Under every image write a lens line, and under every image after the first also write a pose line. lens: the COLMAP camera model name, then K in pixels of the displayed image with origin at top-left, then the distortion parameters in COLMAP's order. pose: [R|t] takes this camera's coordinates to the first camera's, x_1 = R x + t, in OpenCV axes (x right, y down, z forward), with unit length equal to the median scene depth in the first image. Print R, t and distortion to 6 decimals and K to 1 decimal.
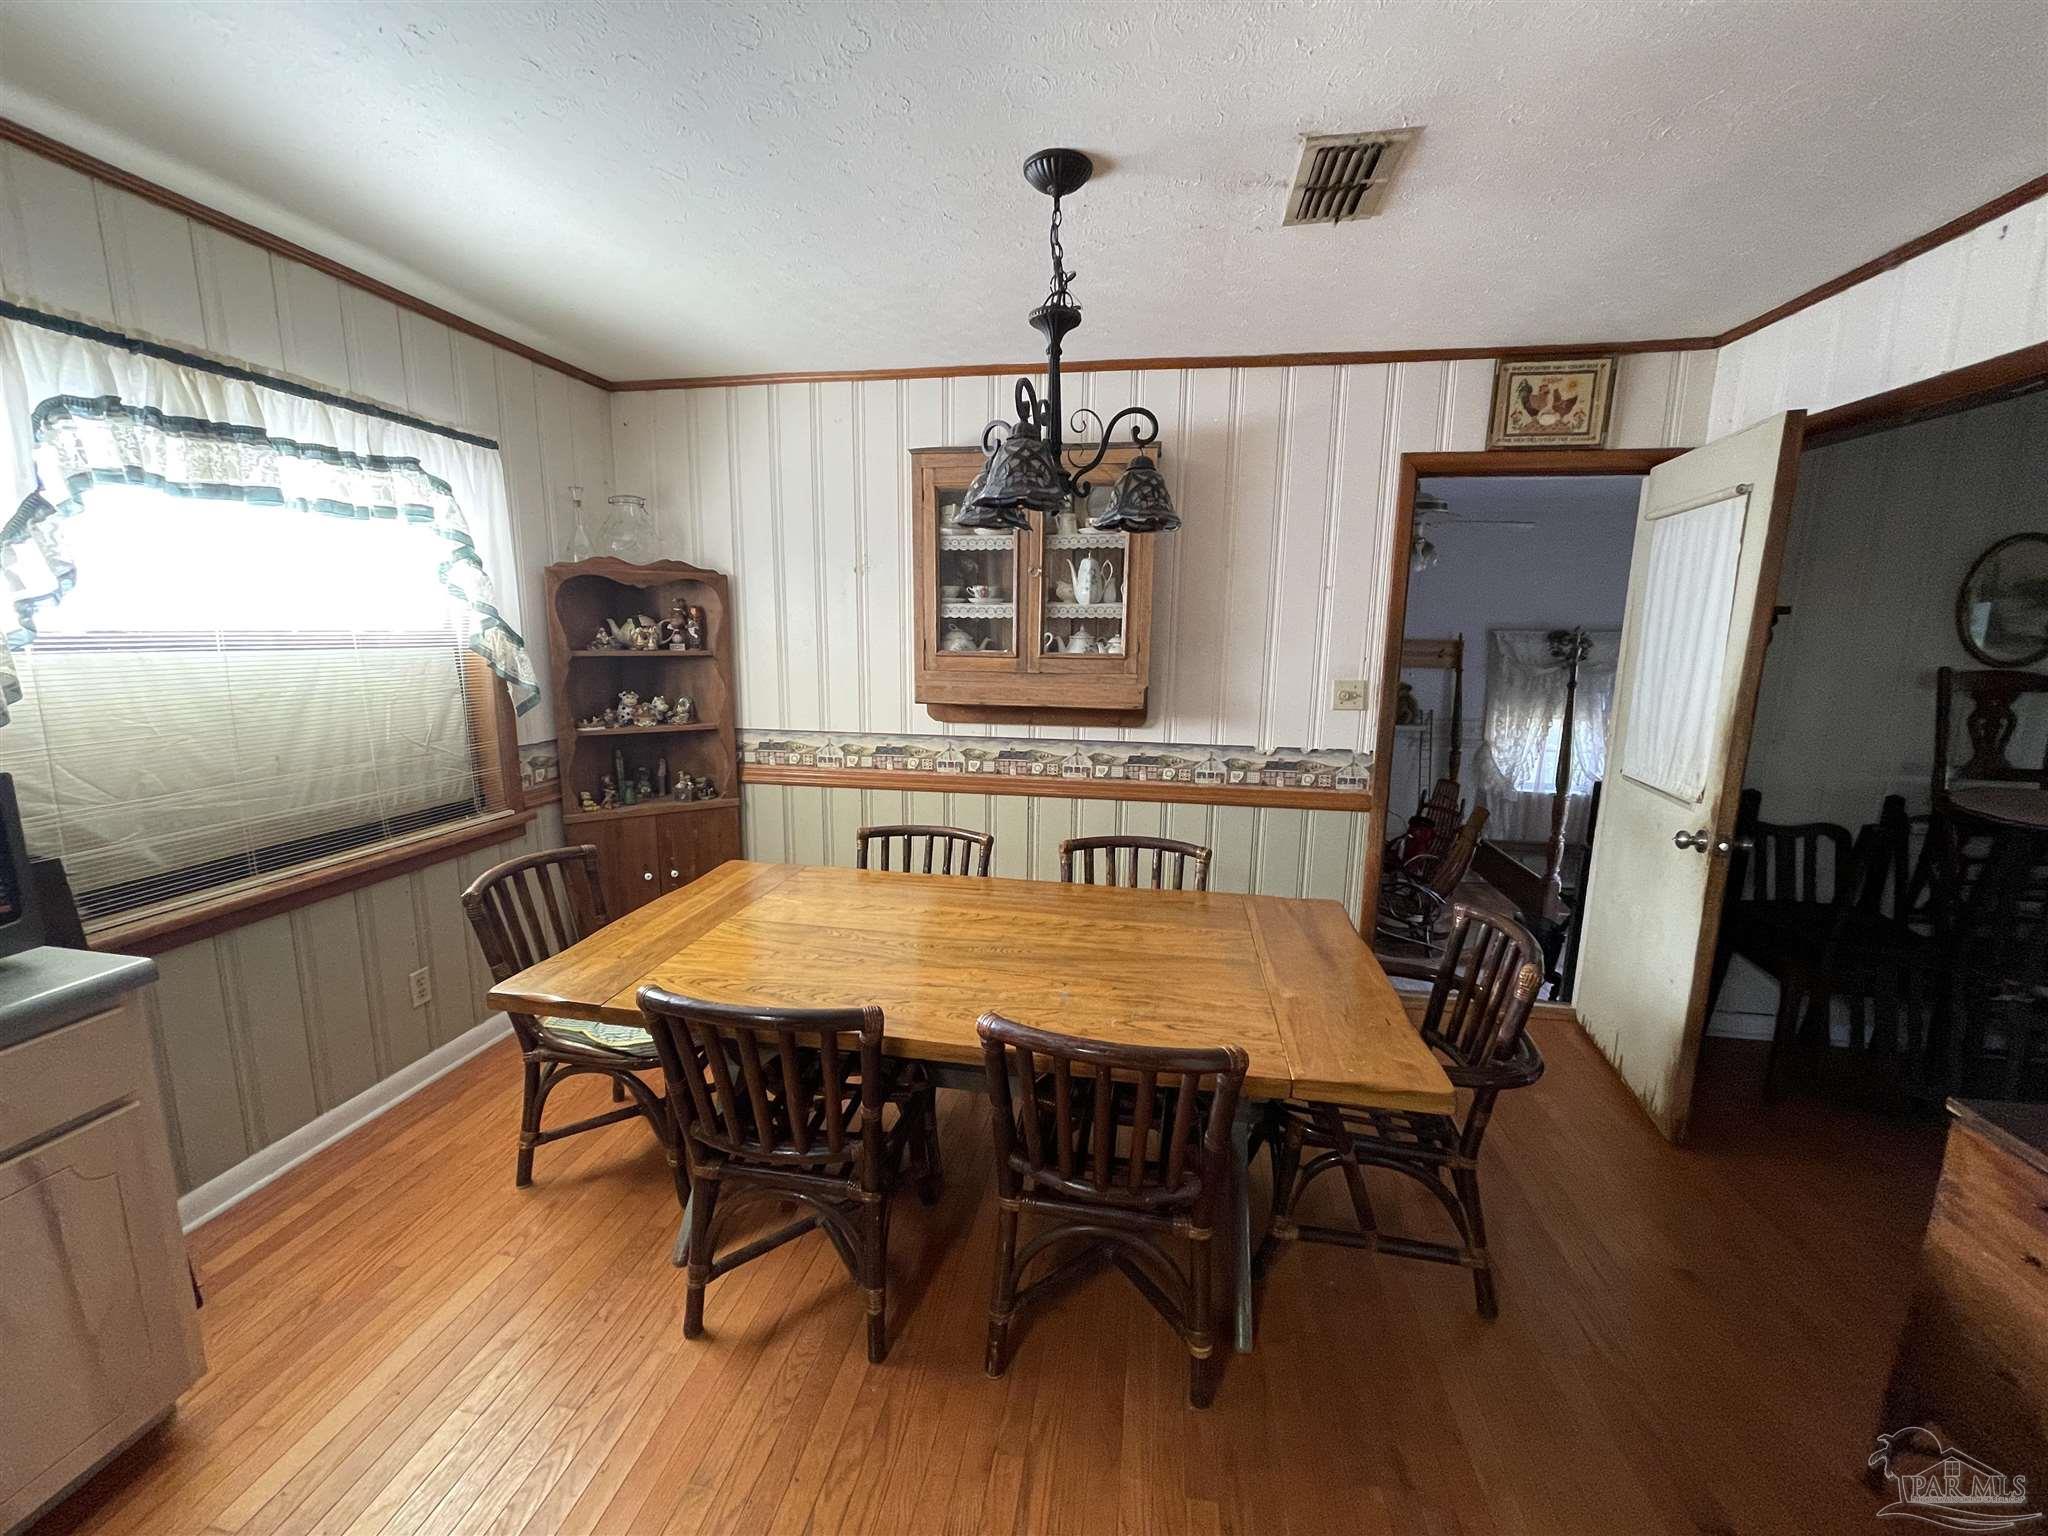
lens RADIAL K [[832.7, 0, 1017.6], [0, 832.7, 771.1], [0, 0, 1]] dist [-0.000268, -0.000233]
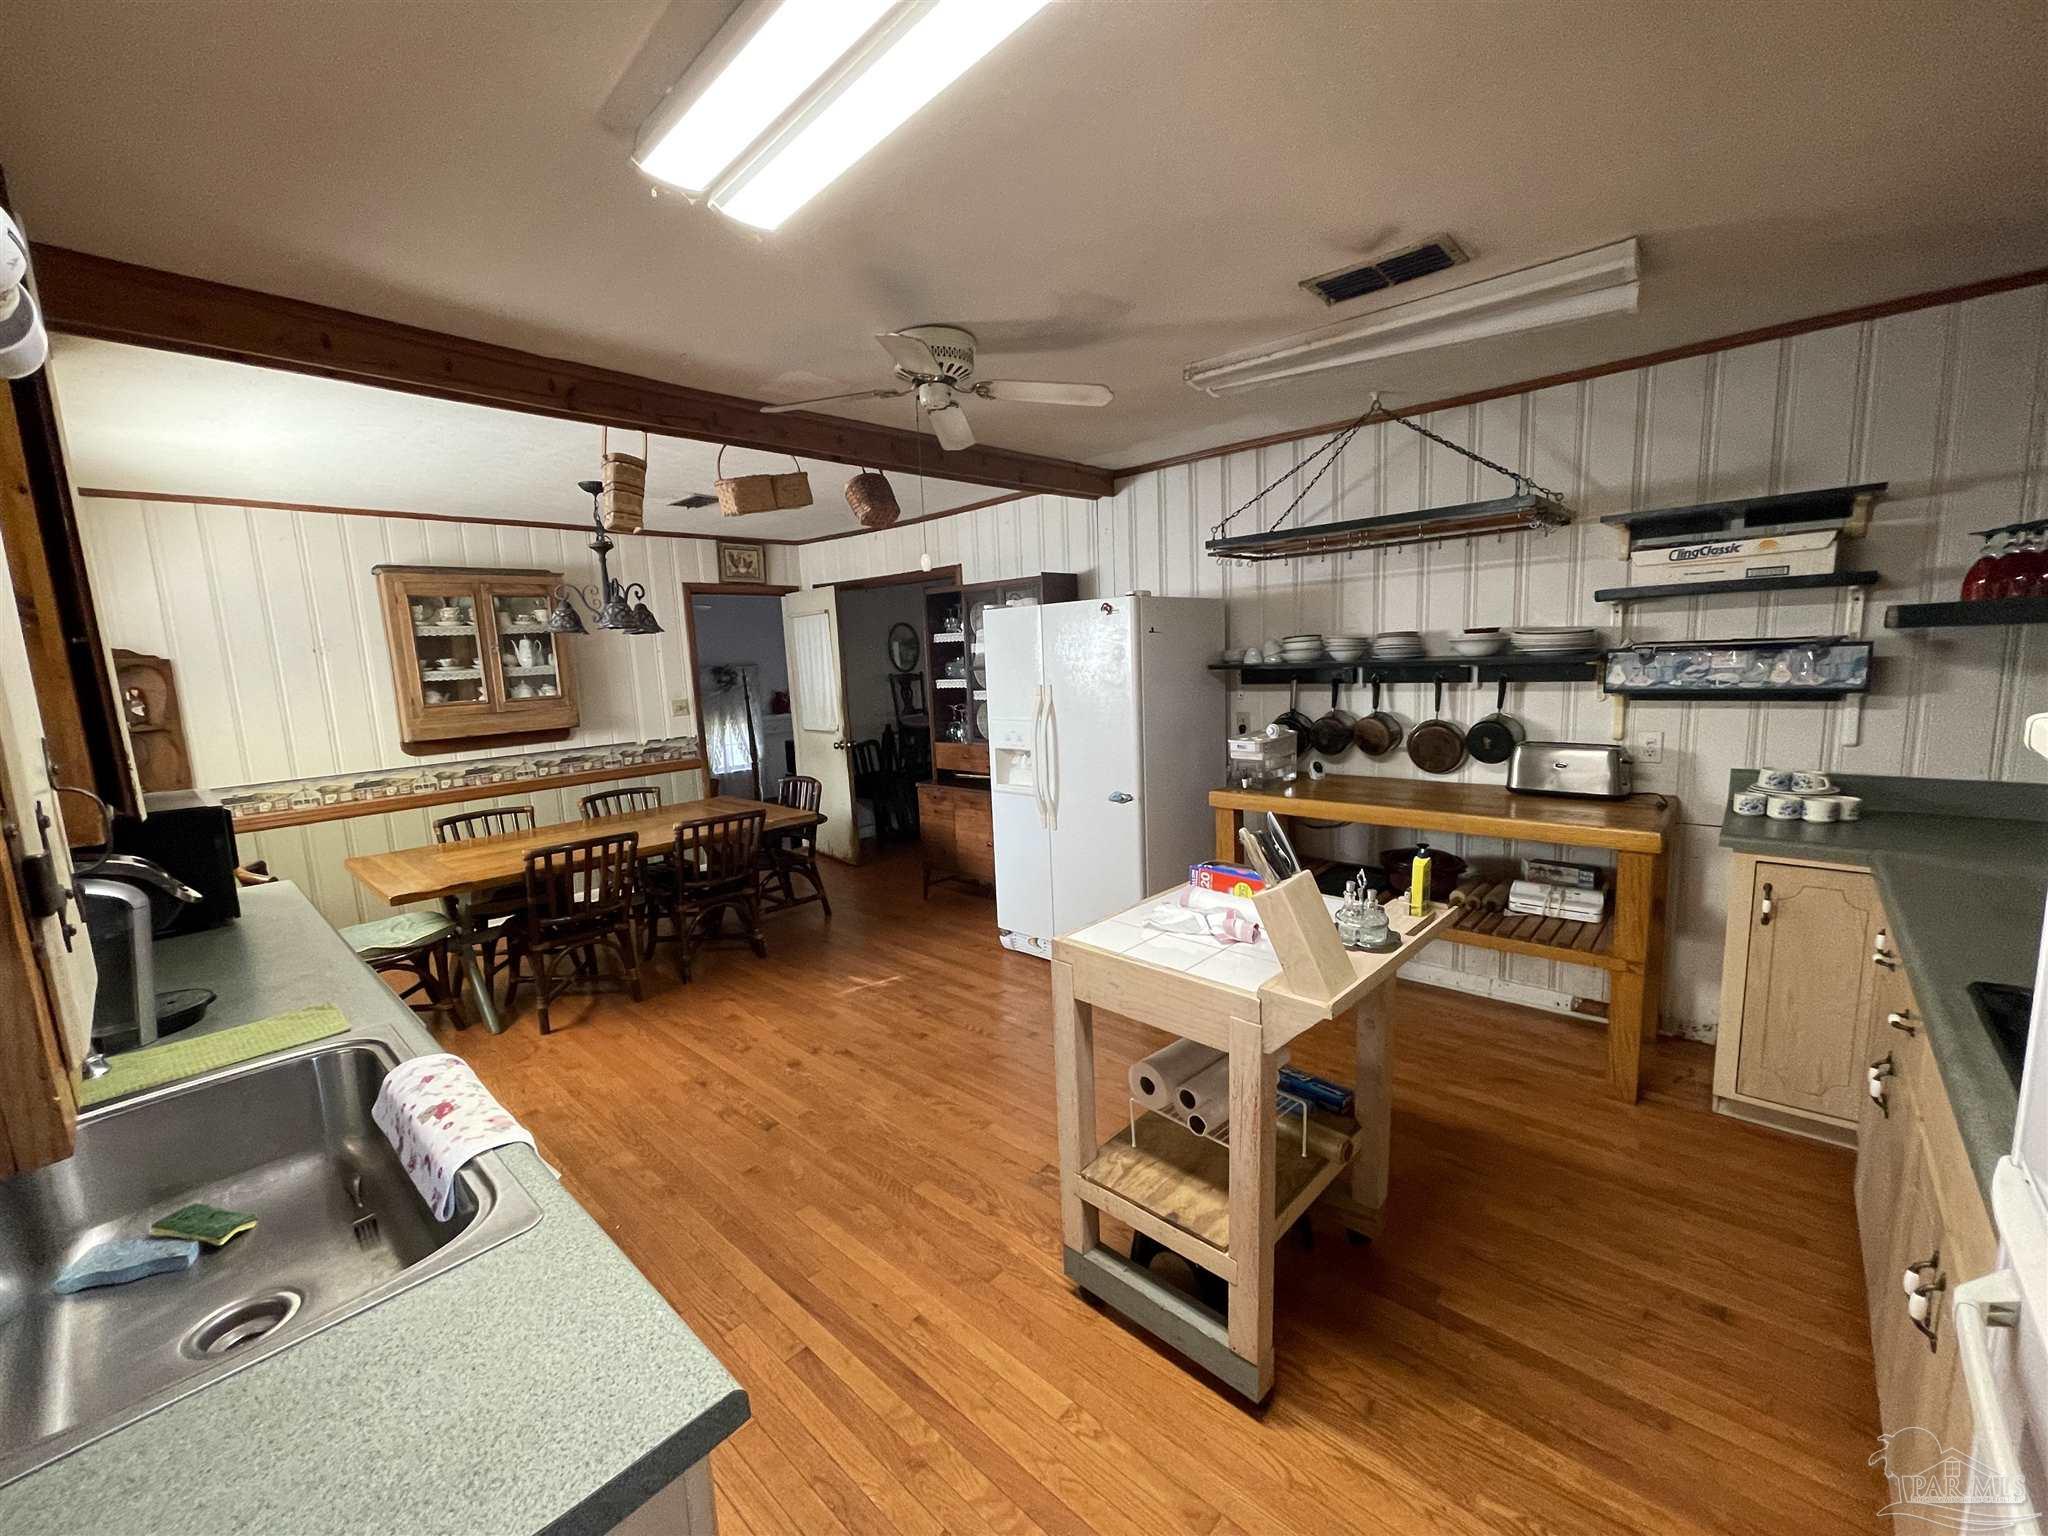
lens RADIAL K [[832.7, 0, 1017.6], [0, 832.7, 771.1], [0, 0, 1]] dist [-0.000268, -0.000233]
pose [[0.541976, -0.157880, 0.825430, -0.756134], [0.197697, 0.978583, 0.057366, 0.091339], [-0.816809, 0.132094, 0.561581, -0.649637]]
